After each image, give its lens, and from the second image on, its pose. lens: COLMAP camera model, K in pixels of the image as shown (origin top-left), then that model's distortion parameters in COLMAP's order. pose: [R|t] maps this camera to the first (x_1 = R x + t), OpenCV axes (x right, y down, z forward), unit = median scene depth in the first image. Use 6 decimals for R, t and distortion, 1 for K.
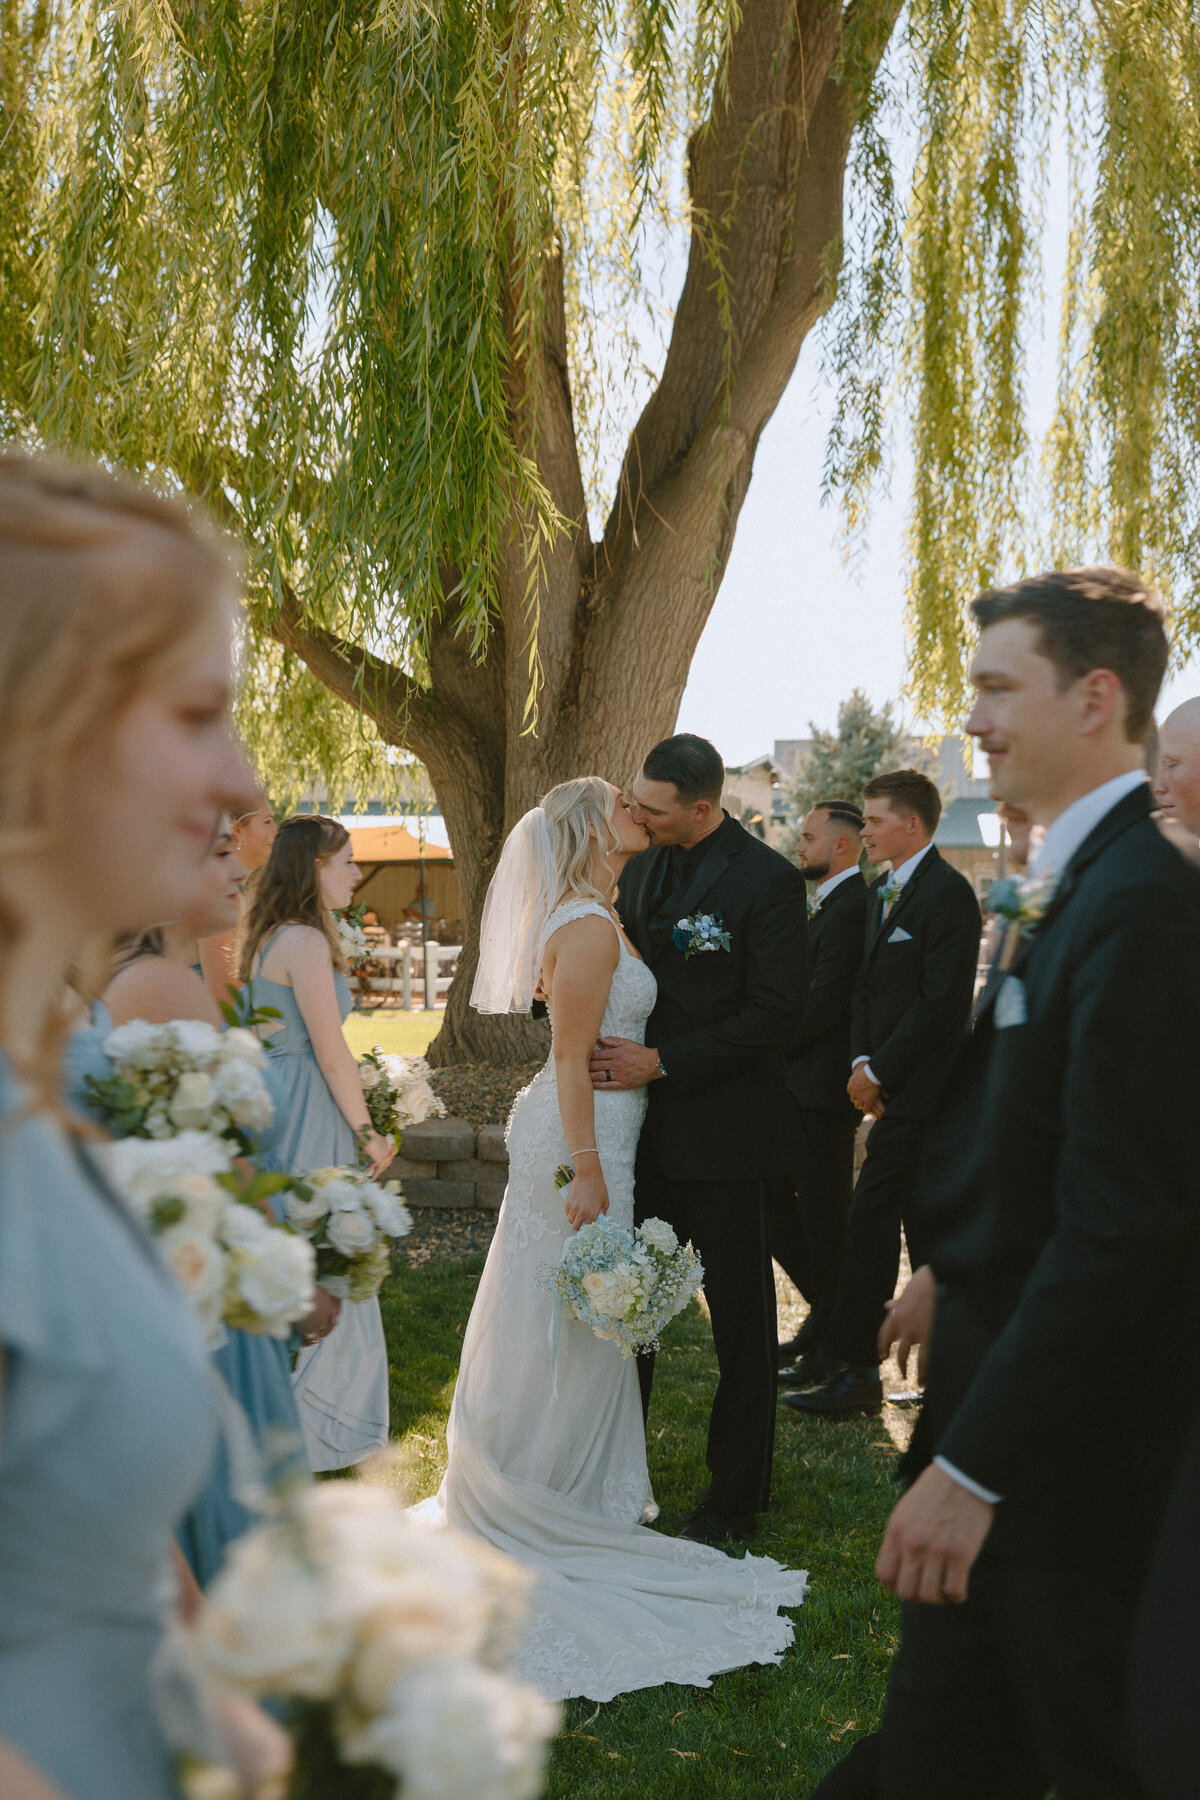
lens RADIAL K [[2304.6, 0, 583.5], [0, 2304.6, 902.2], [0, 0, 1]] dist [-0.001171, 0.000000]
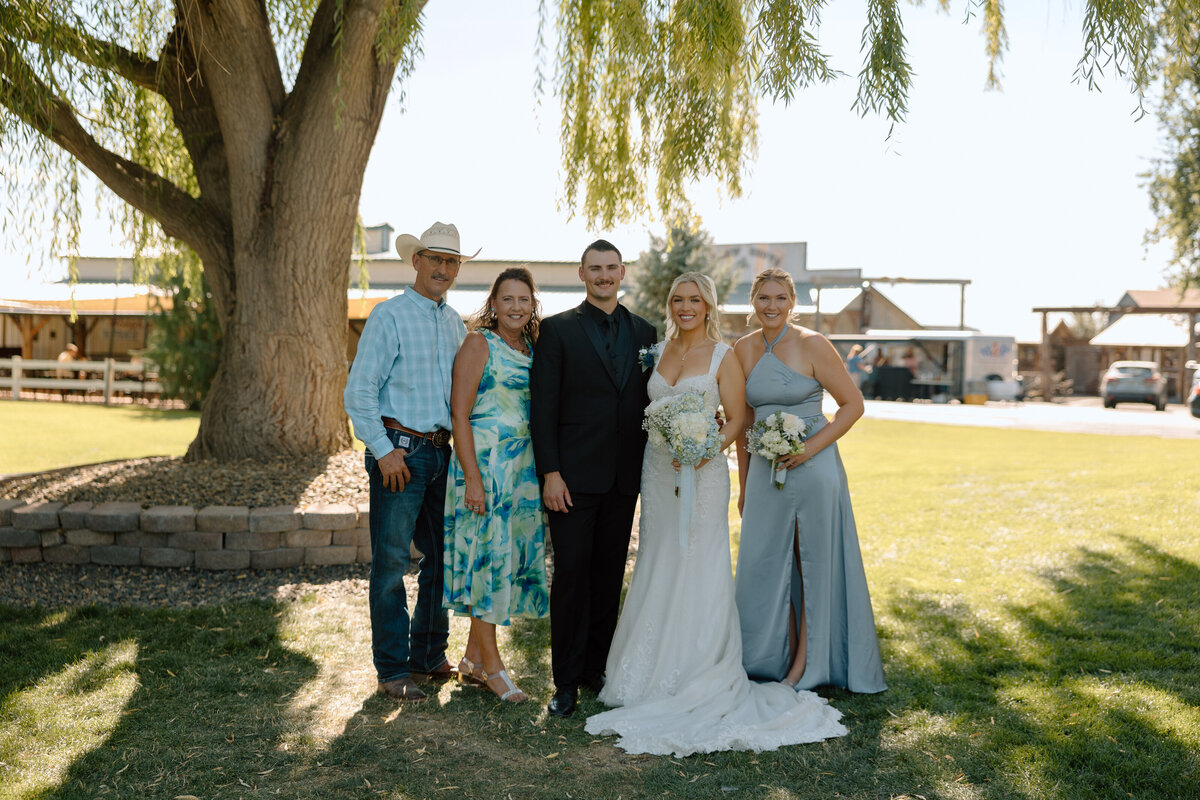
lens RADIAL K [[1445.3, 0, 611.7], [0, 1445.3, 398.8], [0, 0, 1]] dist [-0.005756, 0.000000]
pose [[0.999934, 0.004519, 0.010522, 0.196148], [-0.004891, 0.999354, 0.035603, -0.000928], [-0.010354, -0.035652, 0.999311, 0.106415]]
